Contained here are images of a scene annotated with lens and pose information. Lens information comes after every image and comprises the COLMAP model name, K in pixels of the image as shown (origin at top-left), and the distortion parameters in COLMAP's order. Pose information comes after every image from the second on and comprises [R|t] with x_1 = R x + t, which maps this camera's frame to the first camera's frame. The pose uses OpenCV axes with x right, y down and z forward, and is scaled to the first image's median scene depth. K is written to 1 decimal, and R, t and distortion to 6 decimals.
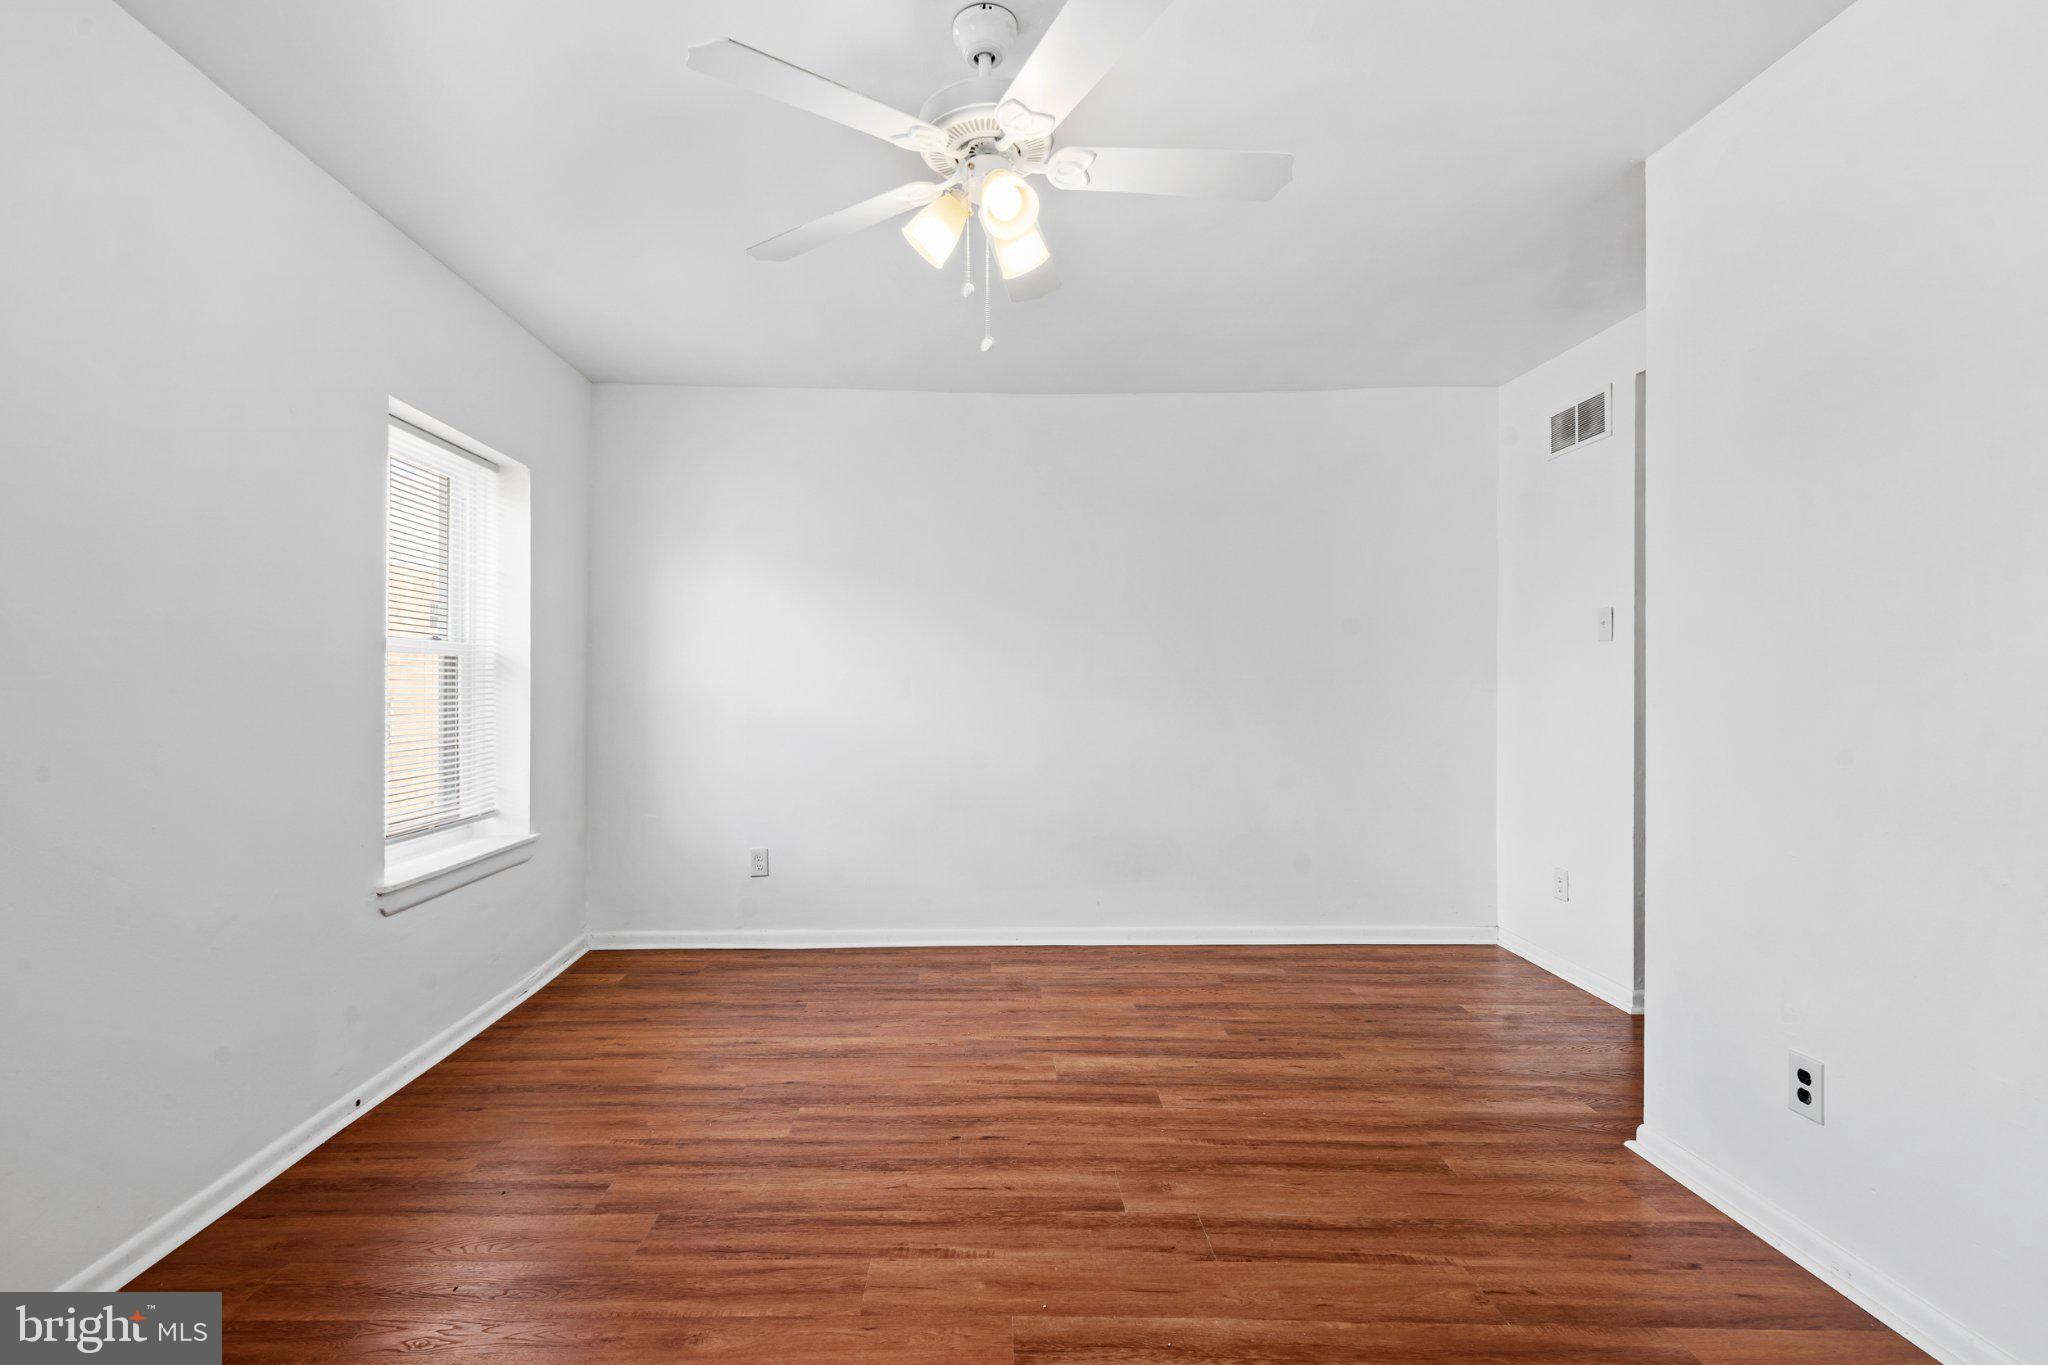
lens RADIAL K [[956.3, 0, 1036.9], [0, 956.3, 695.0], [0, 0, 1]] dist [0.004761, 0.001345]
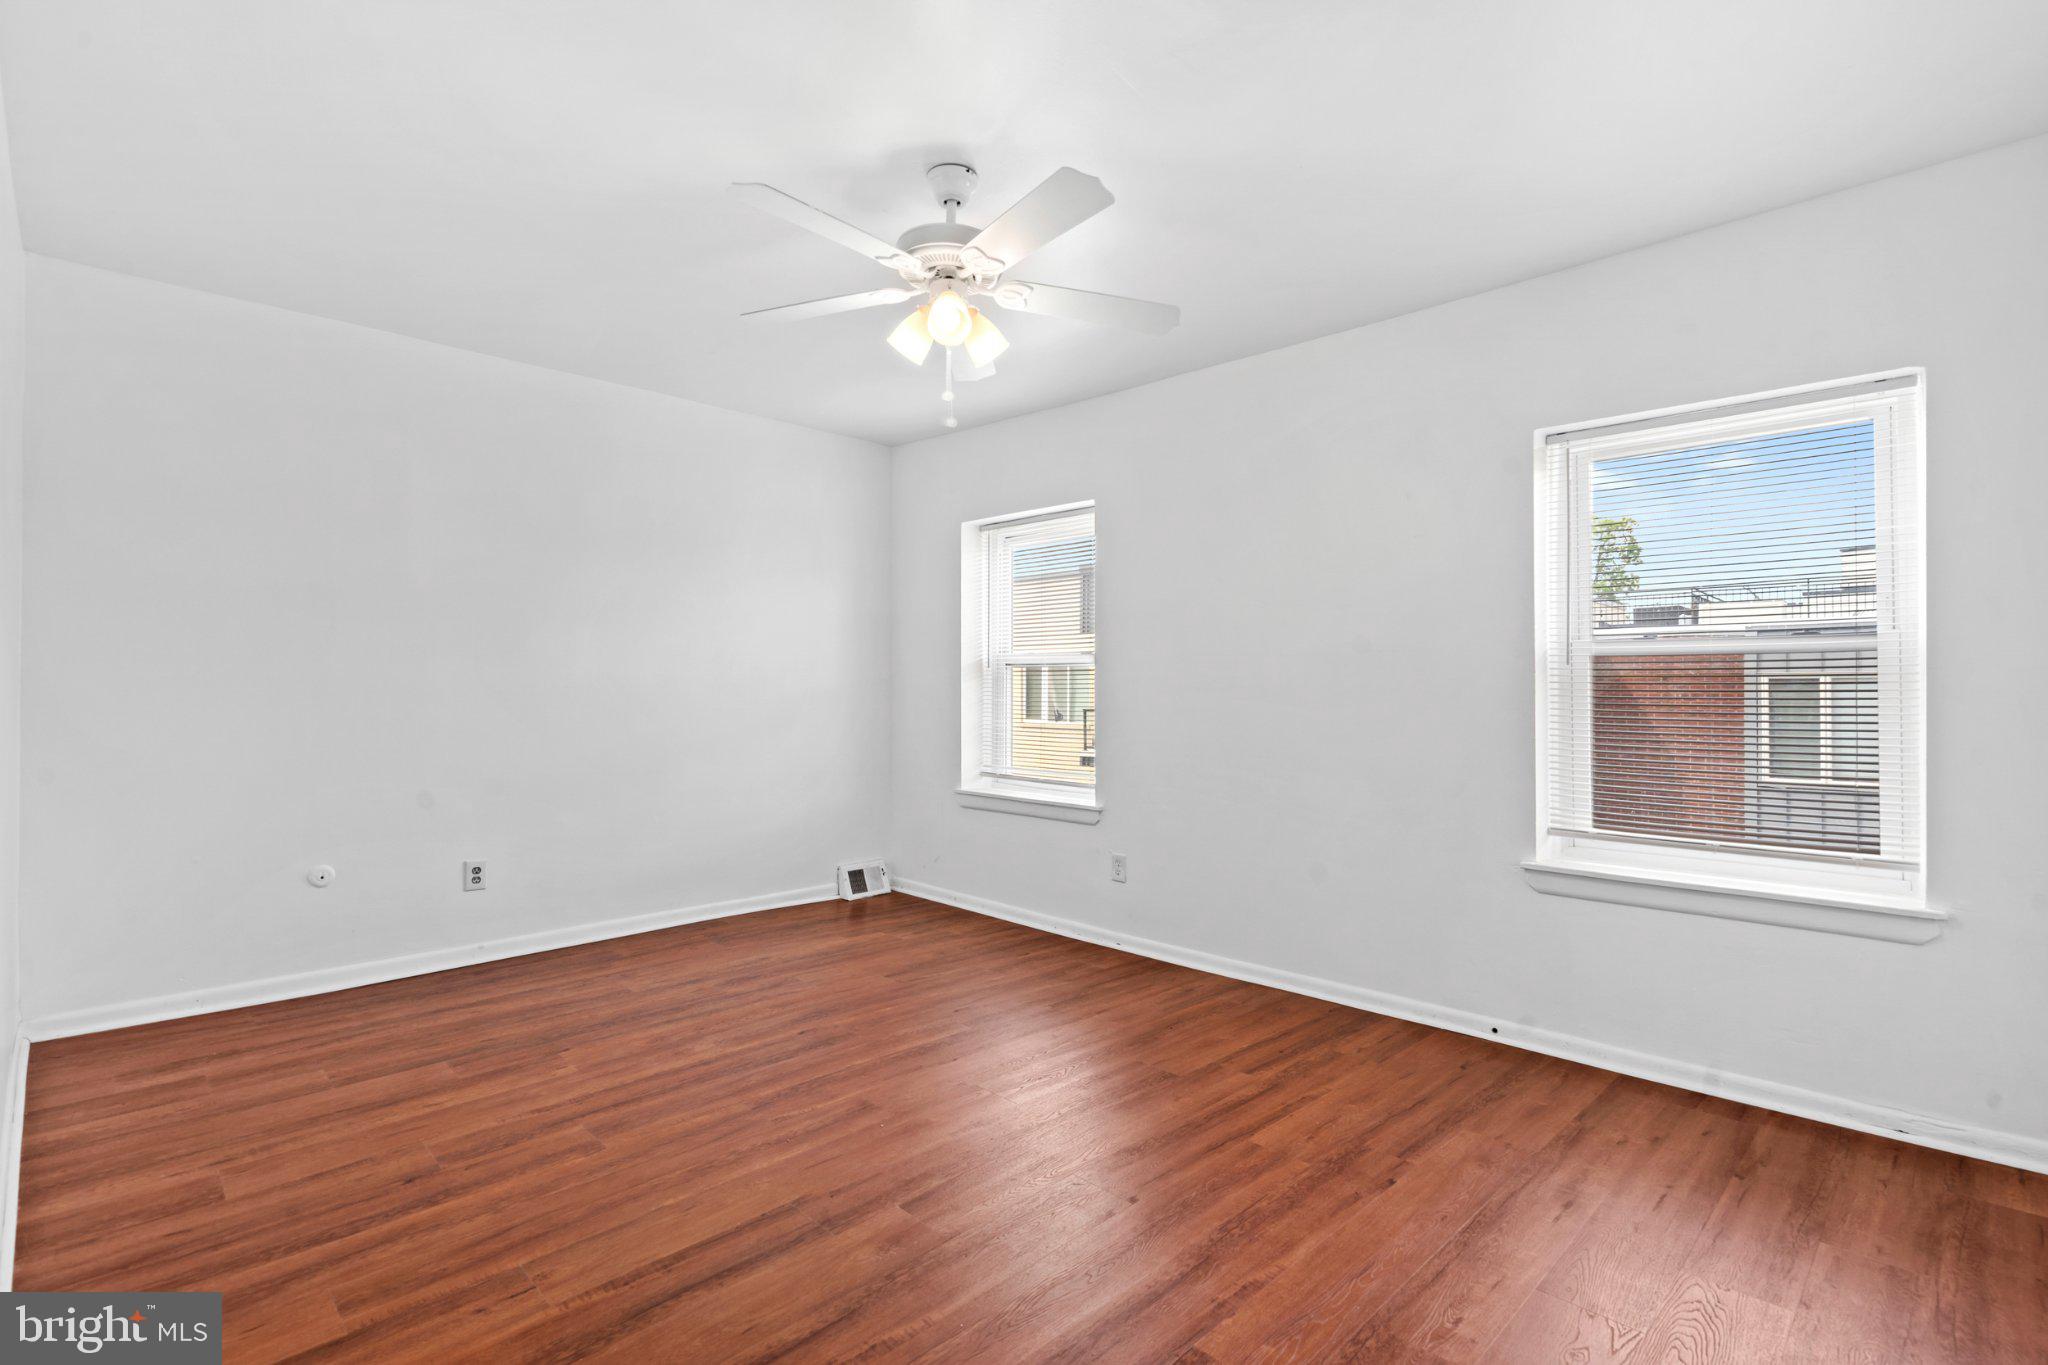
lens RADIAL K [[956.3, 0, 1029.7], [0, 956.3, 676.2], [0, 0, 1]] dist [0.004761, 0.001345]
pose [[-0.741529, -0.014257, -0.670770, 0.645635], [-0.006960, 0.999884, -0.013559, -0.004610], [0.670885, -0.005386, -0.741542, 1.768573]]
